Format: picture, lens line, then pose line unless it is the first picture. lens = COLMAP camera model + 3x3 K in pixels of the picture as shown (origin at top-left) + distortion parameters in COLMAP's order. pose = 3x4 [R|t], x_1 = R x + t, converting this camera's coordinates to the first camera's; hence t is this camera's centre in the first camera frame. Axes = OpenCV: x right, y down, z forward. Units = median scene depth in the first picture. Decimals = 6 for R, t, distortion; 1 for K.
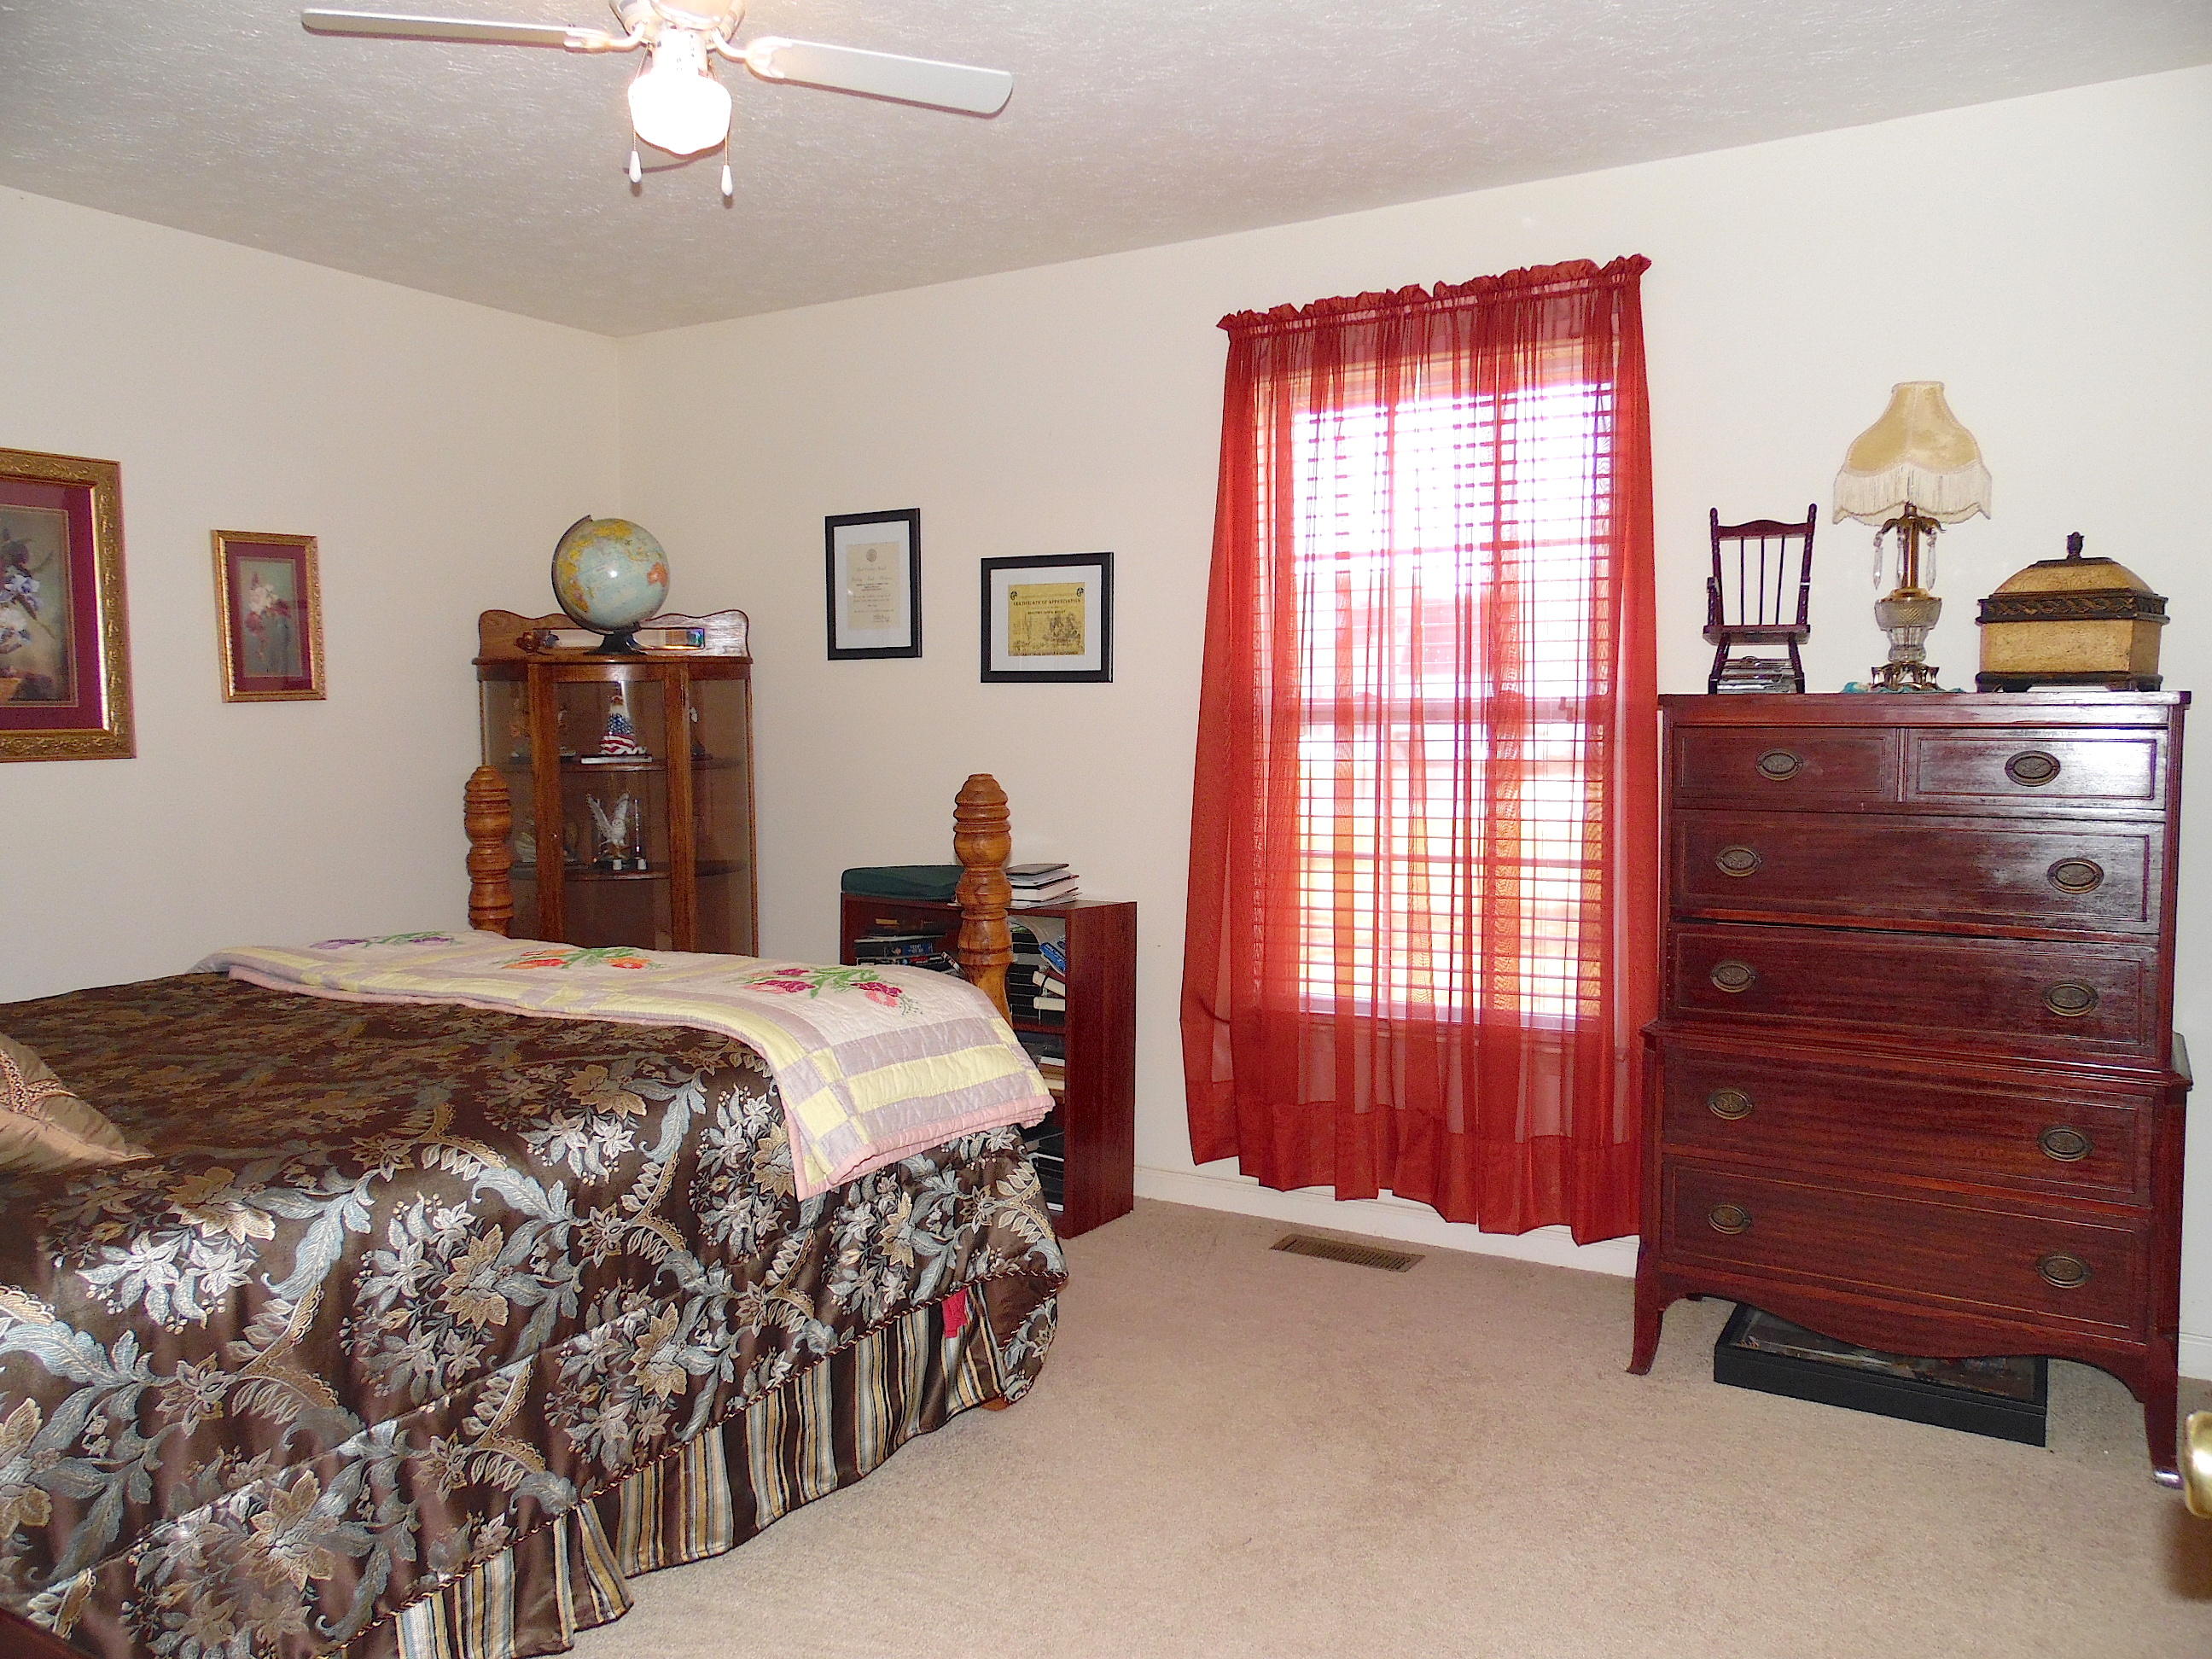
lens RADIAL K [[1700.9, 0, 1111.8], [0, 1700.9, 819.4], [0, 0, 1]] dist [0.017193, 0.014582]
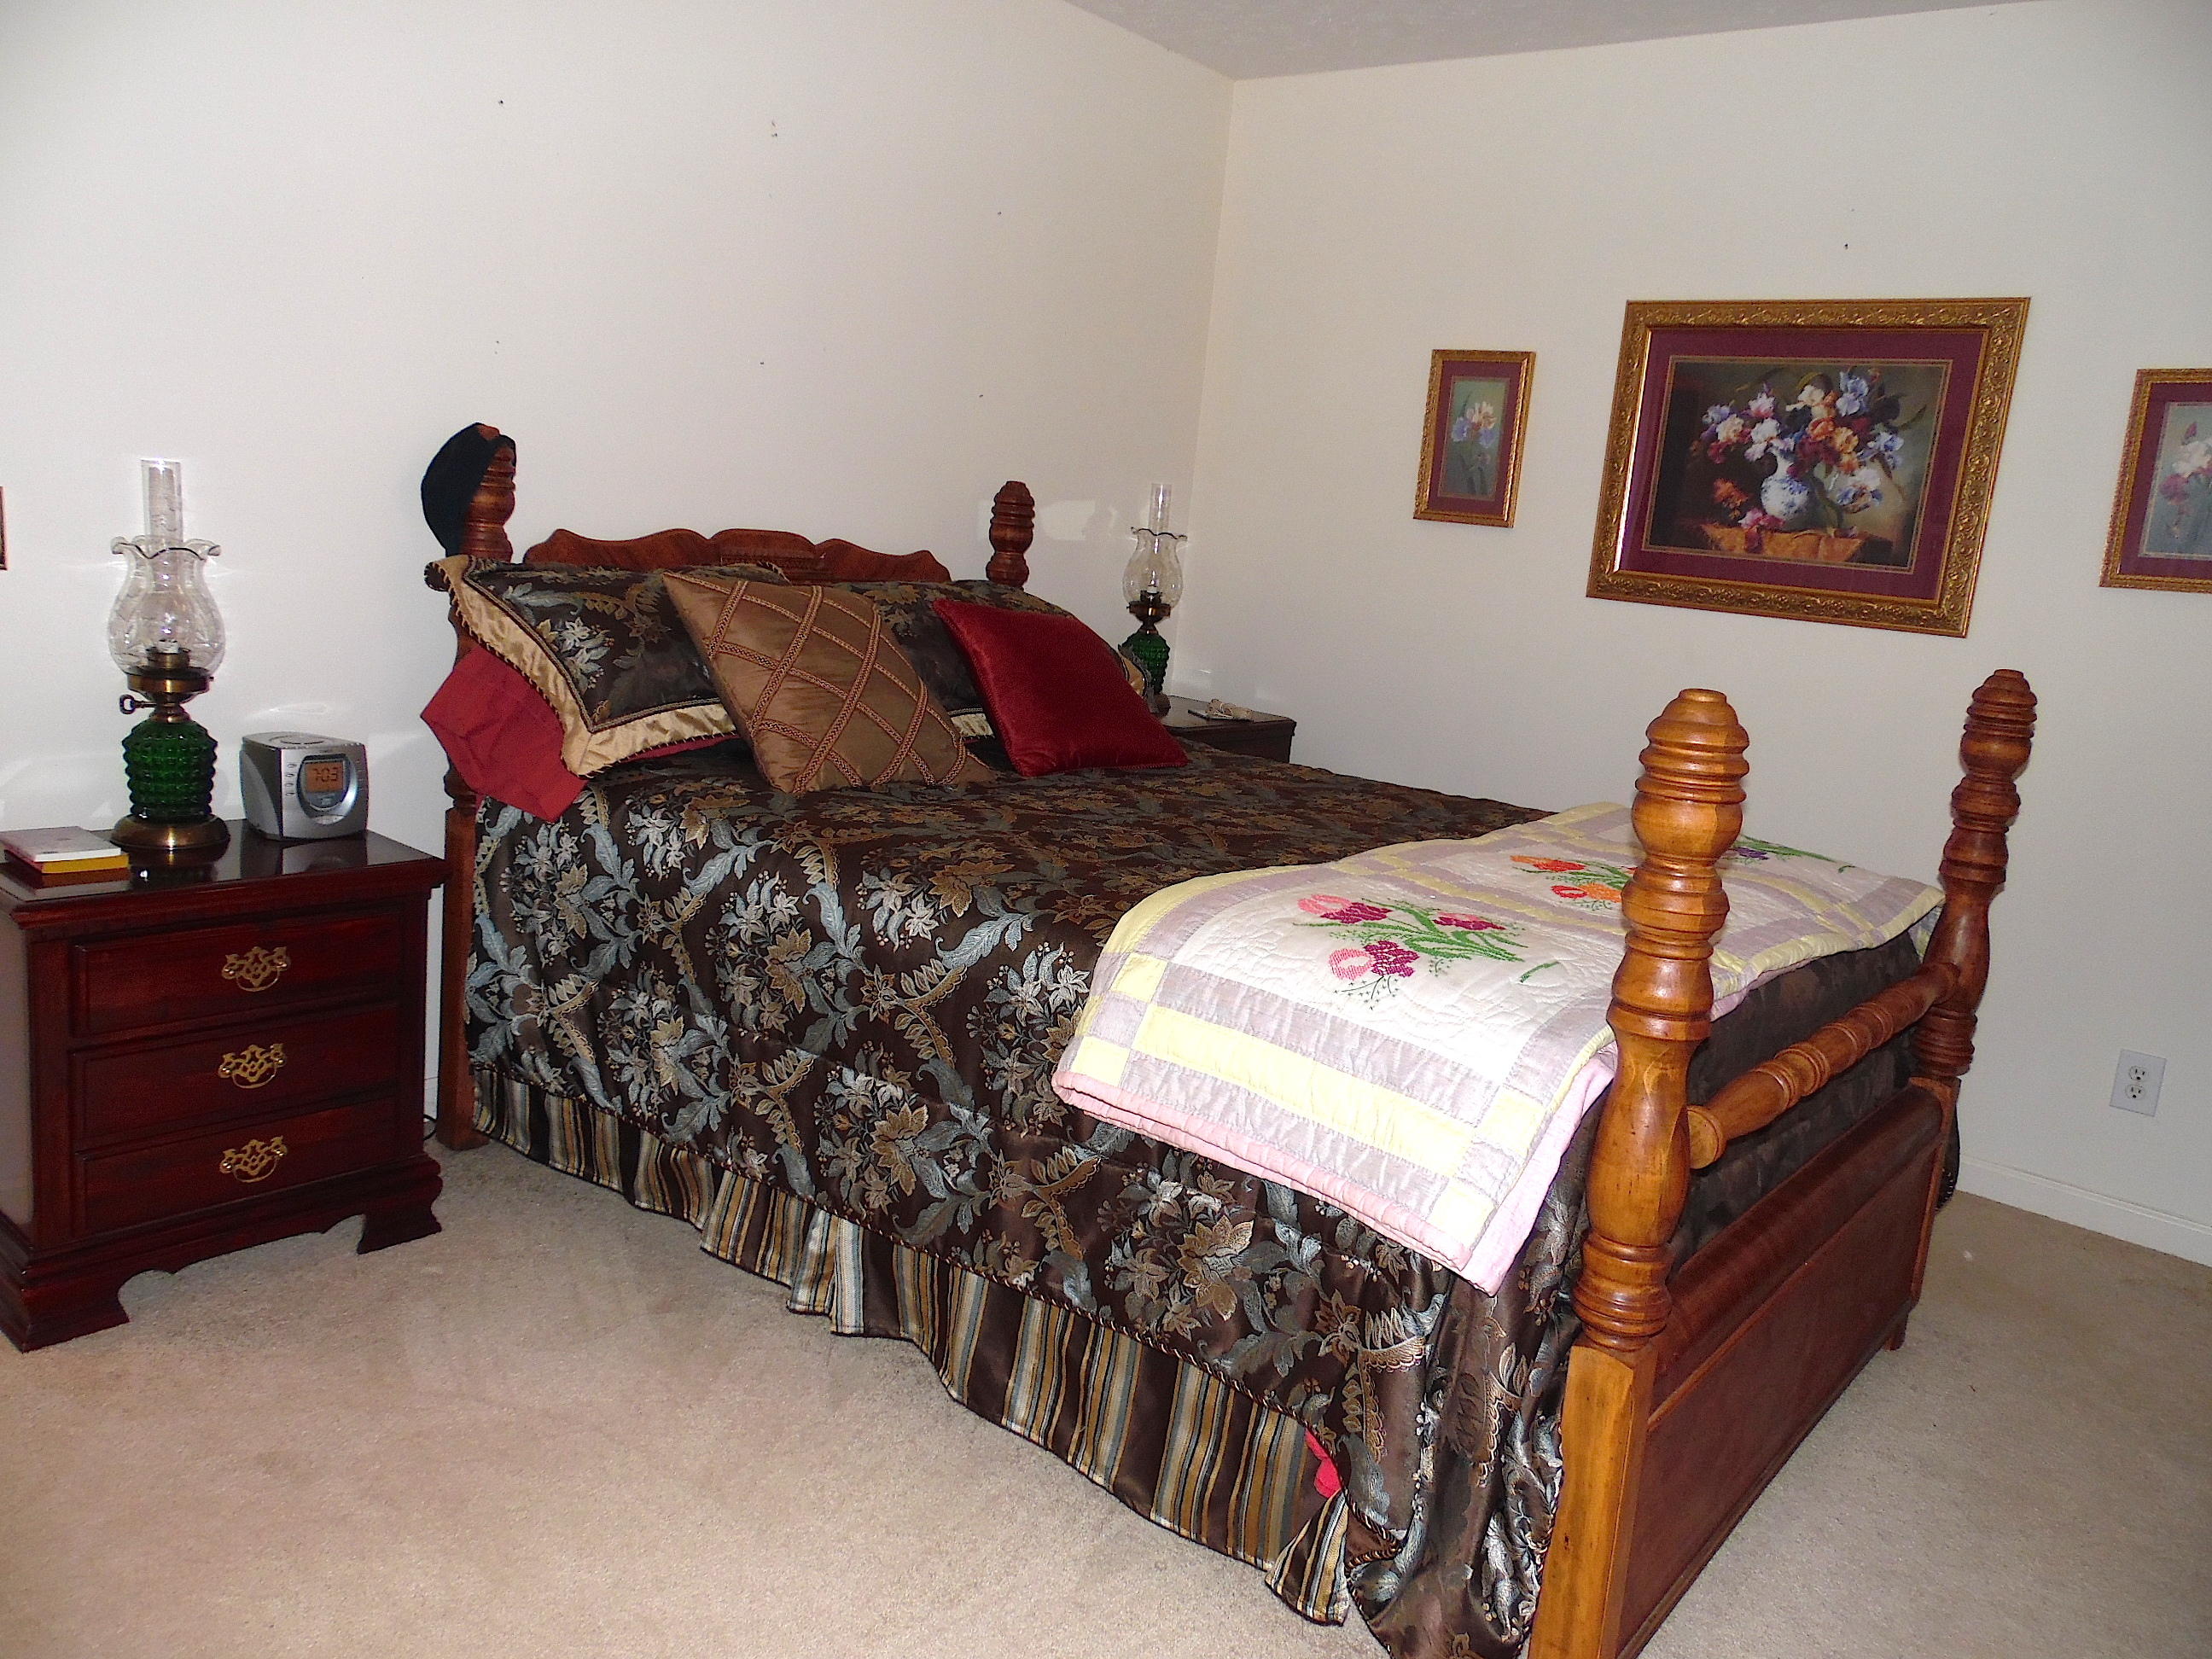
lens RADIAL K [[1583.6, 0, 1113.7], [0, 1583.6, 841.4], [0, 0, 1]] dist [0.014027, 0.009046]
pose [[-0.122699, 0.201581, -0.971756, 0.560510], [-0.158583, 0.962591, 0.219703, -0.076845], [0.979692, 0.181061, -0.086141, 1.113863]]
